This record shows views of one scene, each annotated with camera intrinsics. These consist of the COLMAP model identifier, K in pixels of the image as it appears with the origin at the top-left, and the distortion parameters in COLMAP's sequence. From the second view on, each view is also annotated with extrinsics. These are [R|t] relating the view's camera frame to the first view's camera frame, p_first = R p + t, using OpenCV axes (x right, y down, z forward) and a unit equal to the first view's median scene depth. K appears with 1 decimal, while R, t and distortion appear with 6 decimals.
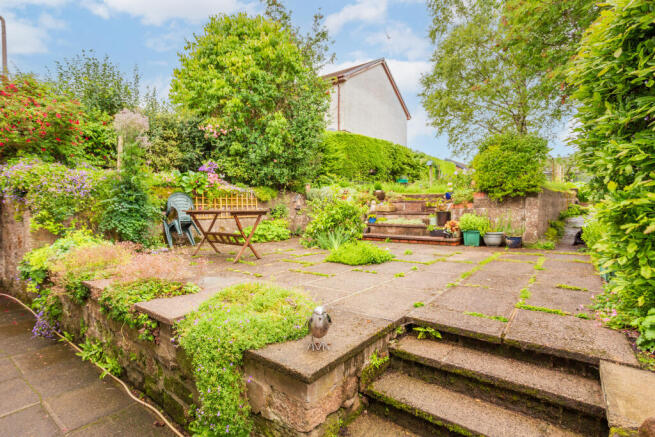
lens RADIAL K [[320.3, 0, 327.5], [0, 320.3, 218.5], [0, 0, 1]] dist [-0.033137, 0.000237]
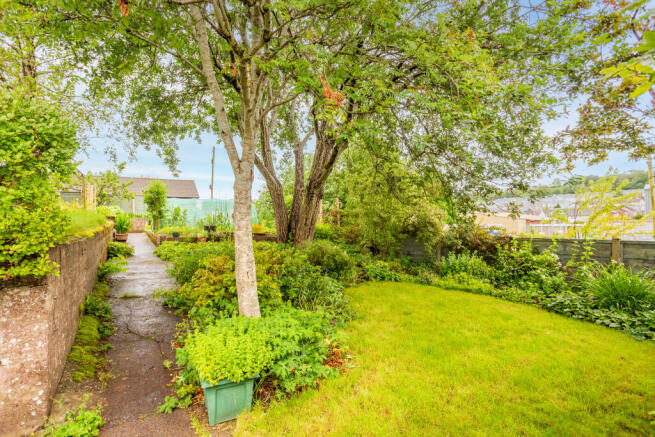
lens RADIAL K [[320.3, 0, 327.5], [0, 320.3, 218.5], [0, 0, 1]] dist [-0.033137, 0.000237]
pose [[0.278923, 0.018426, 0.960137, 0.310445], [0.036697, 0.998881, -0.029830, -0.081298], [-0.959612, 0.043554, 0.277935, 0.449928]]
